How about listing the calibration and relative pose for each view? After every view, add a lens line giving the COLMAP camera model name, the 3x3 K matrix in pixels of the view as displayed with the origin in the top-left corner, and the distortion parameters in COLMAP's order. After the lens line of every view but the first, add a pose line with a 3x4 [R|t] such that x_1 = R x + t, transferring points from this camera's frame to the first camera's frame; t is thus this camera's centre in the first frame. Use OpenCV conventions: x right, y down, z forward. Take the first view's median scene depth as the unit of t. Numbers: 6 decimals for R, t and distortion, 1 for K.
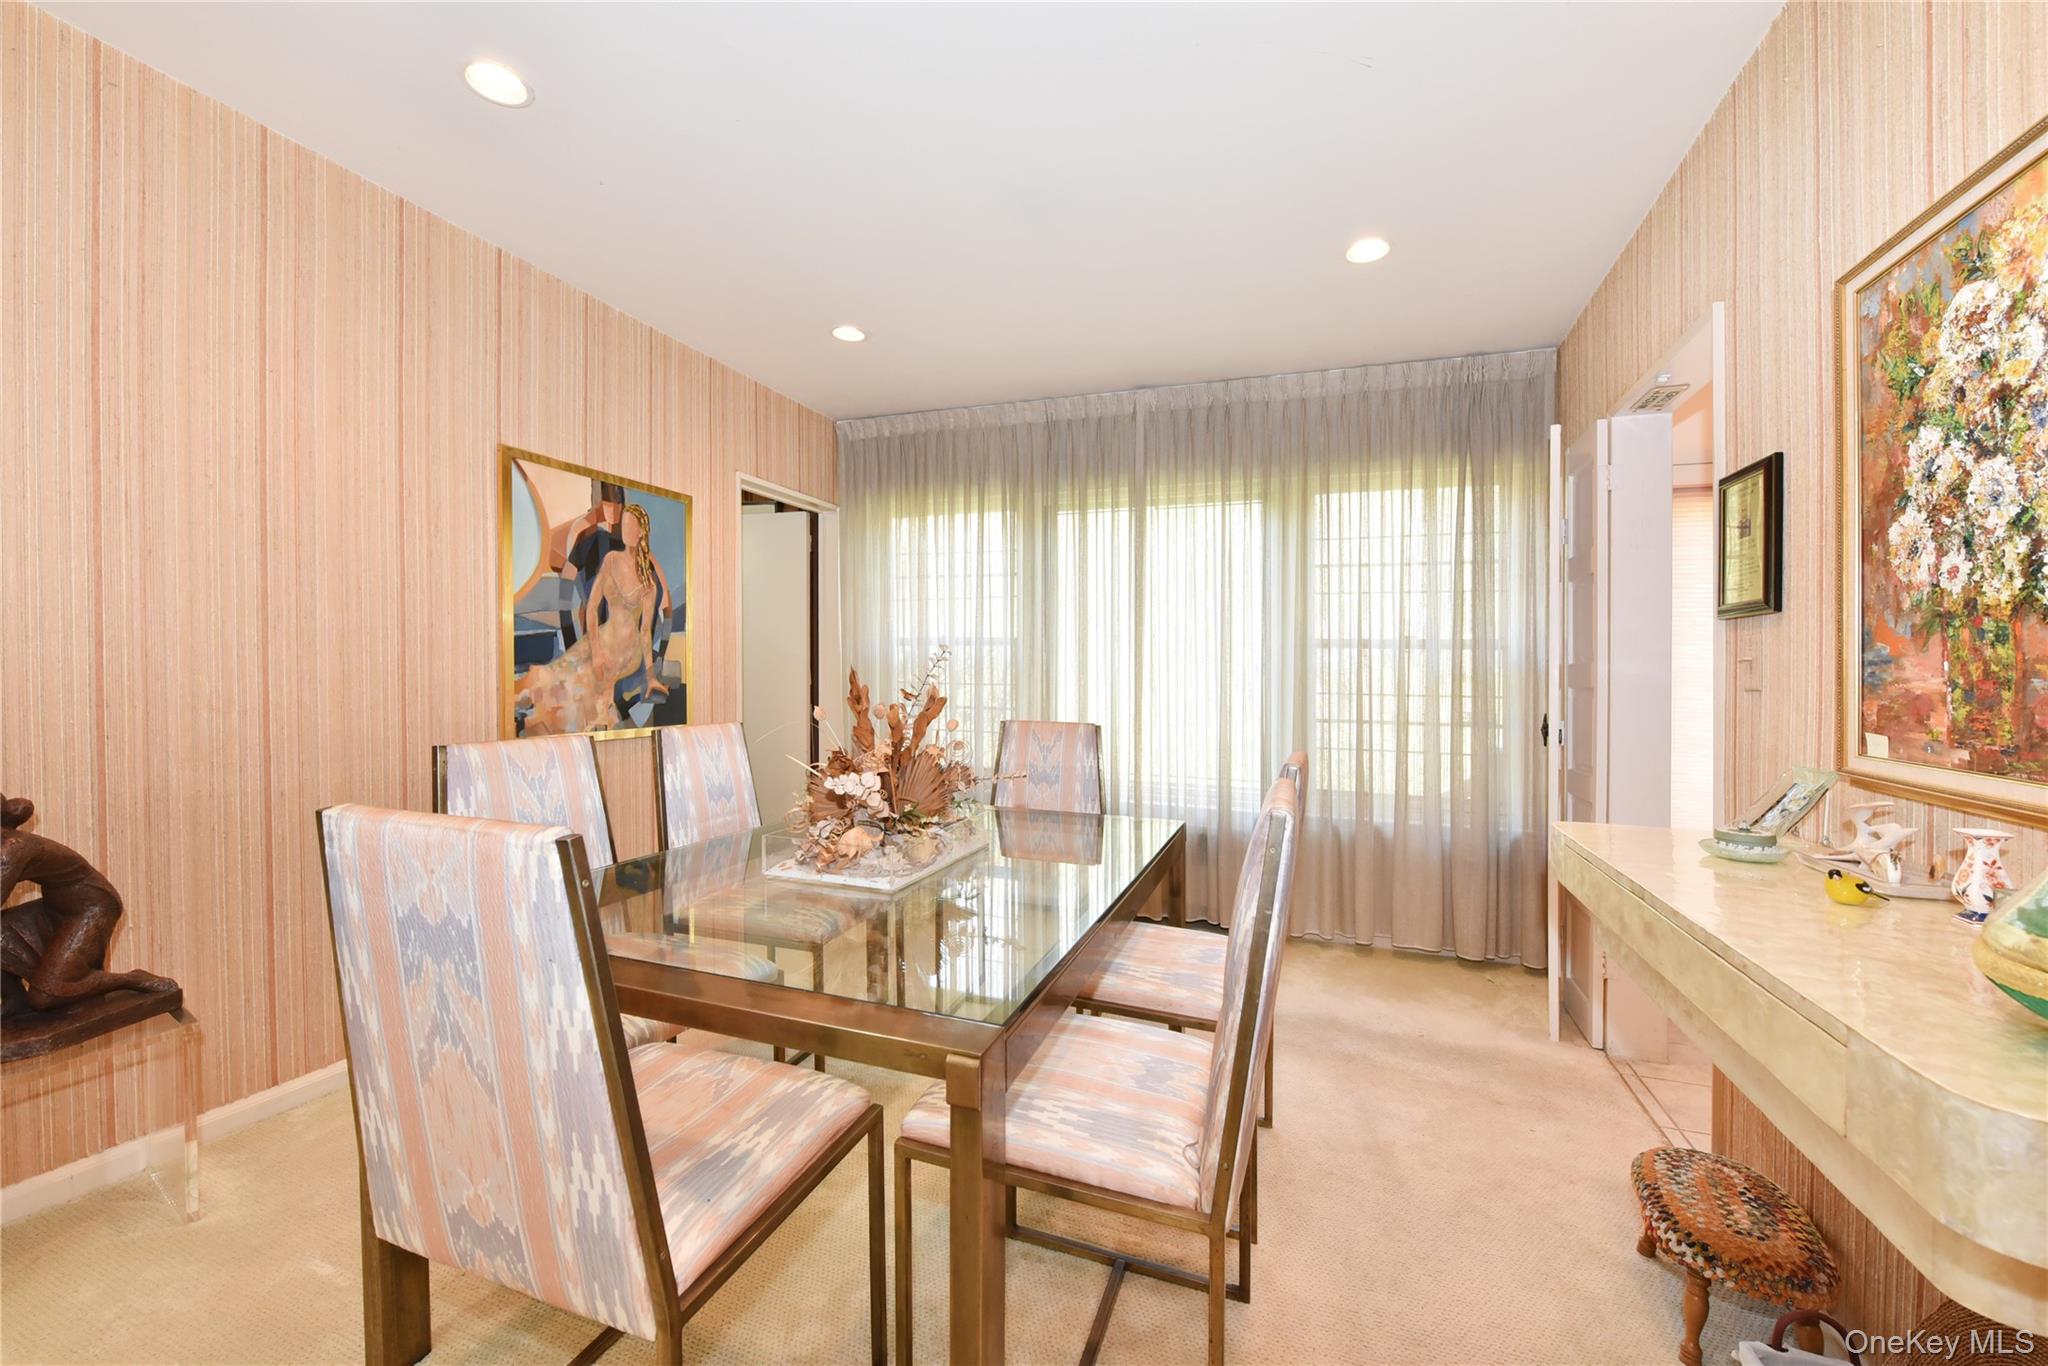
lens RADIAL K [[826.0, 0, 1025.5], [0, 826.0, 696.3], [0, 0, 1]] dist [-0.000487, -0.001367]
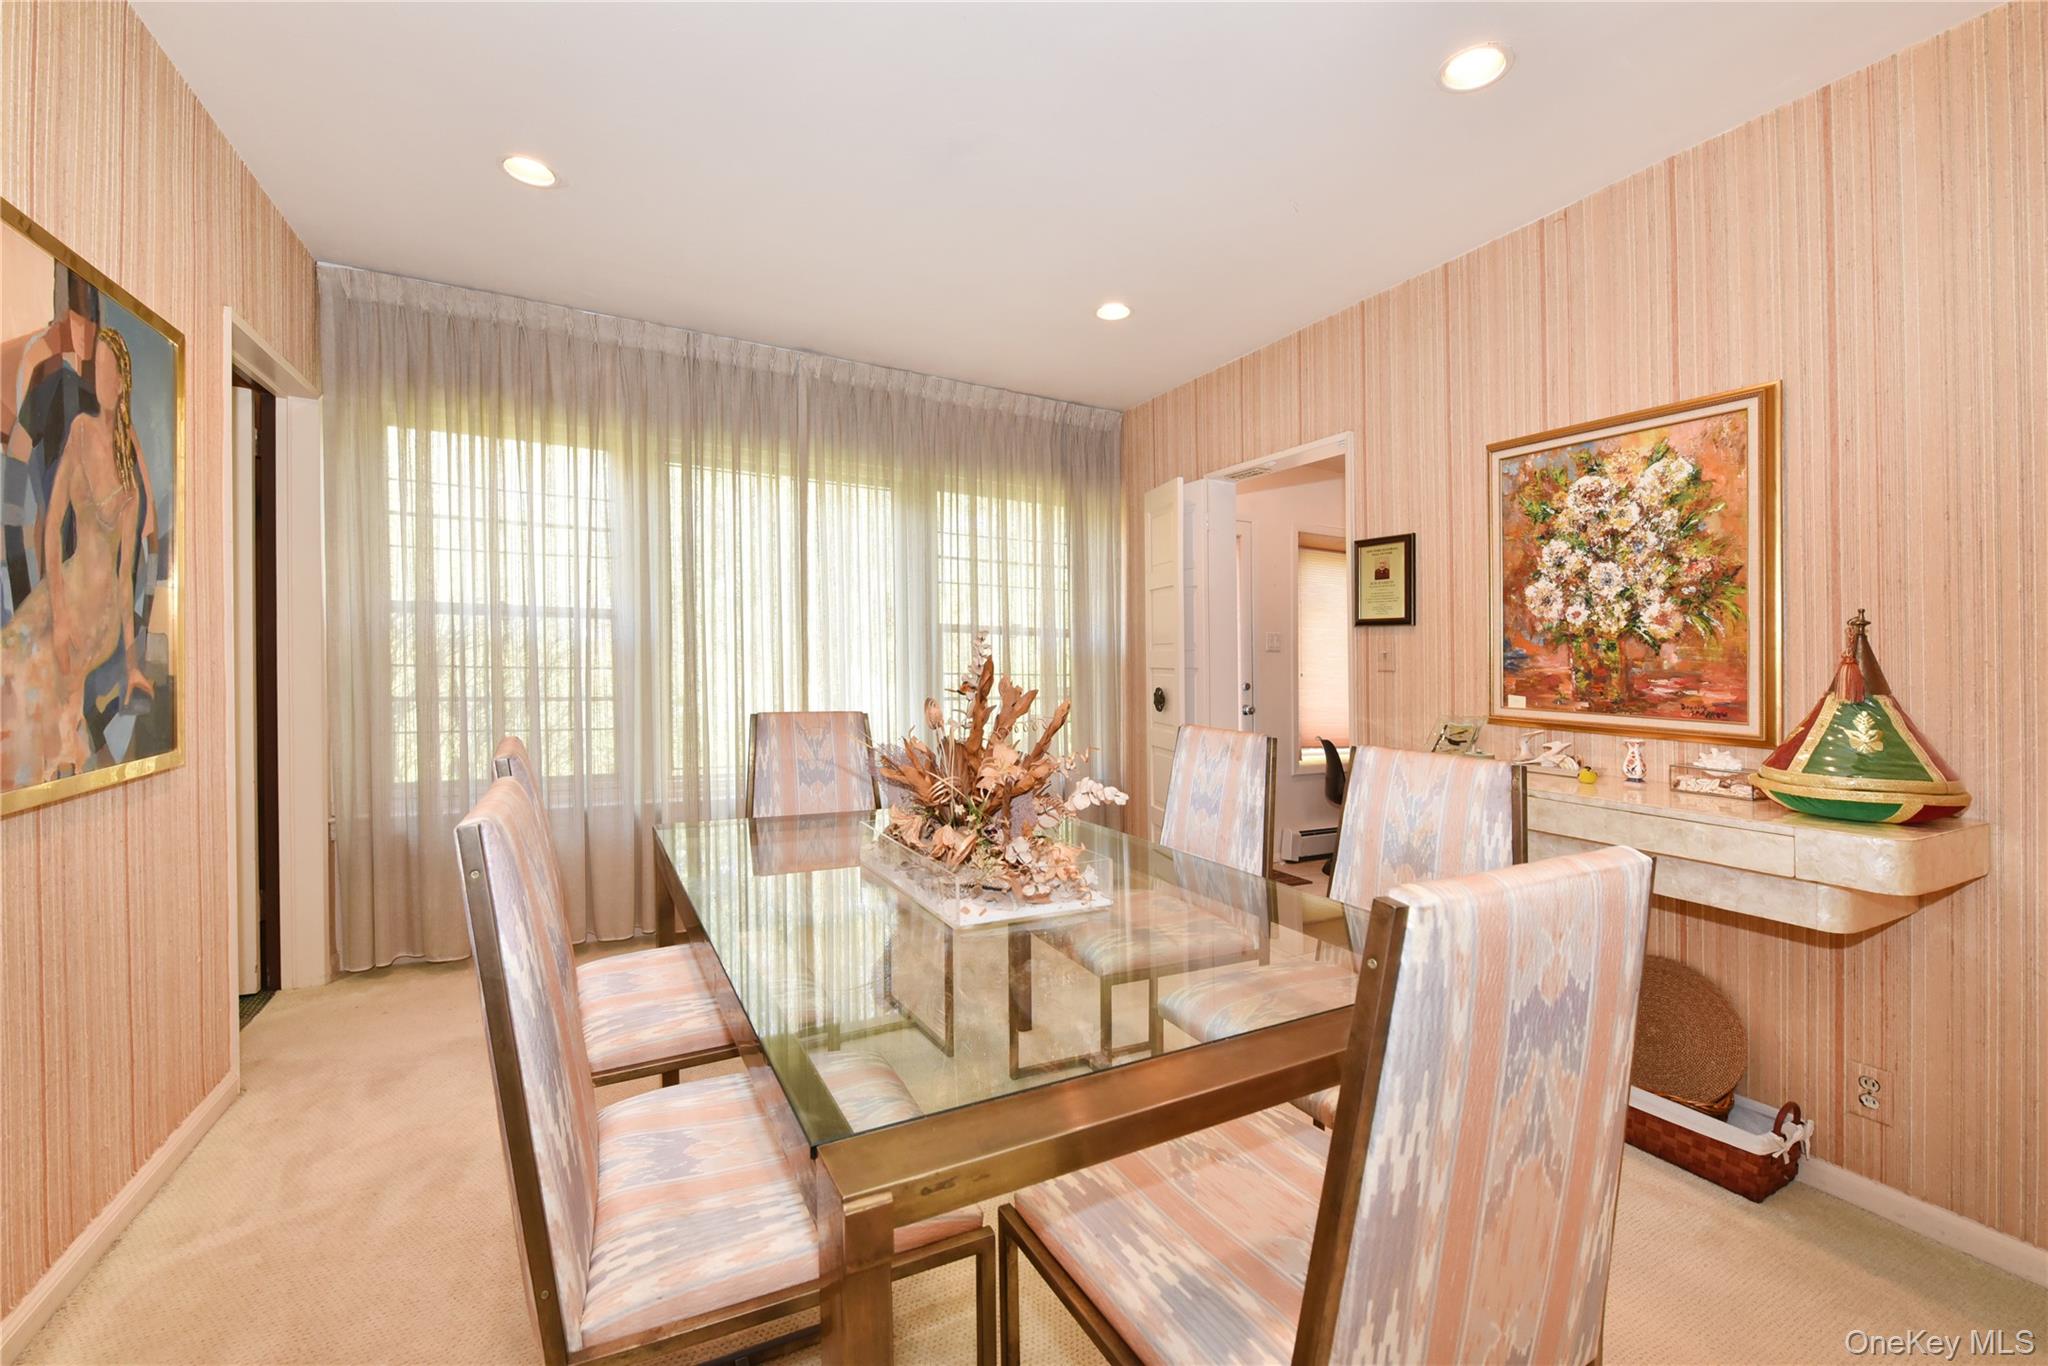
lens RADIAL K [[821.1, 0, 1020.0], [0, 821.1, 665.7], [0, 0, 1]] dist [-0.009174, 0.000507]
pose [[0.668946, -0.008429, 0.743263, -0.511262], [0.013300, 0.999911, -0.000630, -0.016568], [-0.743192, 0.010307, 0.668999, 0.266658]]
